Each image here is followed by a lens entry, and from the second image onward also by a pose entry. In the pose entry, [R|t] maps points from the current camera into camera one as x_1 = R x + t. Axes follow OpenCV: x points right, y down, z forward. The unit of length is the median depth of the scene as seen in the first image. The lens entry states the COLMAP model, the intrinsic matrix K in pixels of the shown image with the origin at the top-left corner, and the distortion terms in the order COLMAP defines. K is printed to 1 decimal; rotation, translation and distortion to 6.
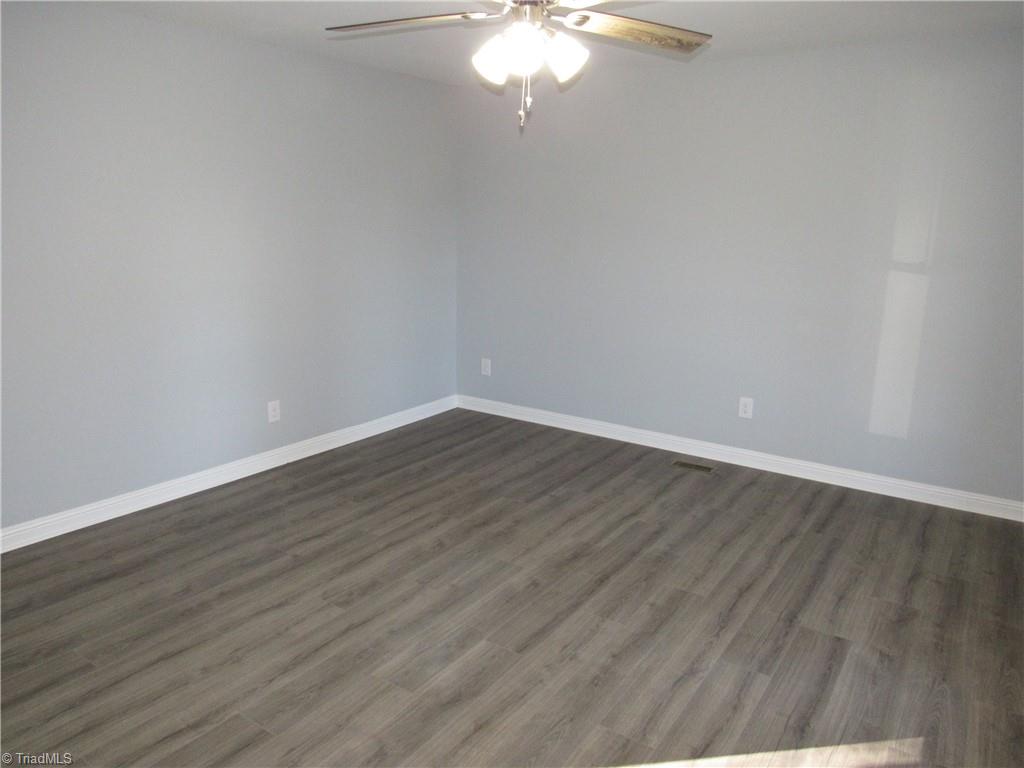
lens RADIAL K [[726.4, 0, 506.4], [0, 726.4, 391.6], [0, 0, 1]] dist [-0.036867, 0.029199]
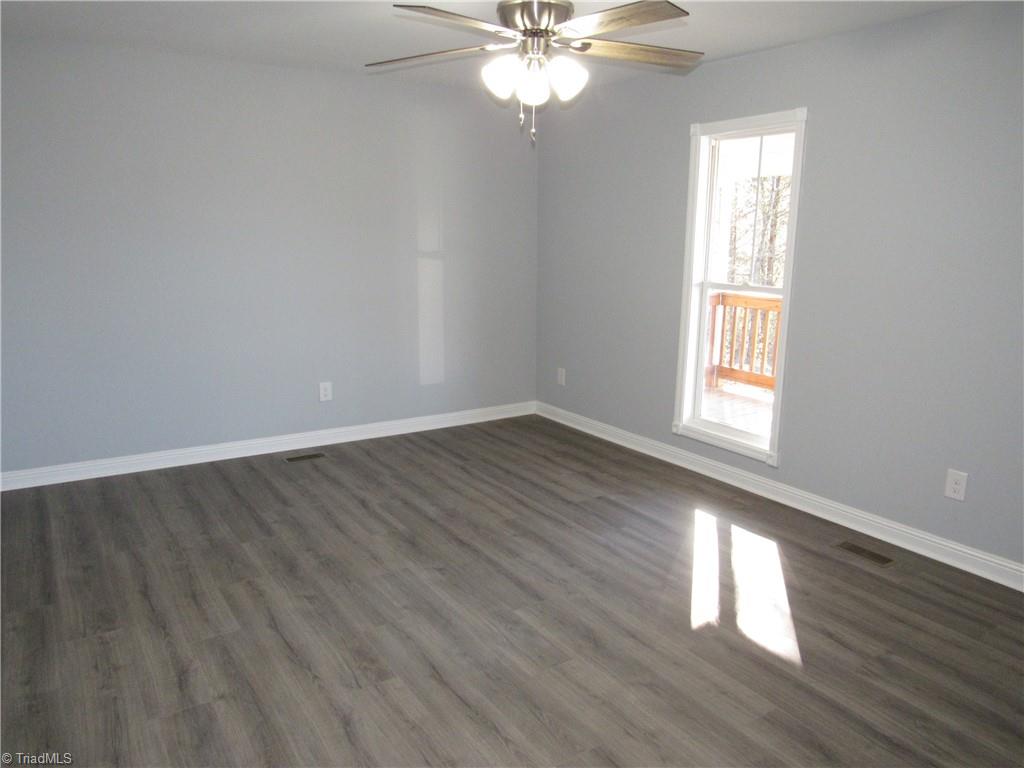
lens RADIAL K [[726.4, 0, 506.6], [0, 726.4, 385.3], [0, 0, 1]] dist [-0.036867, 0.029199]
pose [[0.379815, -0.205976, 0.901840, -0.698305], [0.206809, 0.969128, 0.134245, -0.097575], [-0.901649, 0.135520, 0.410686, 0.384242]]
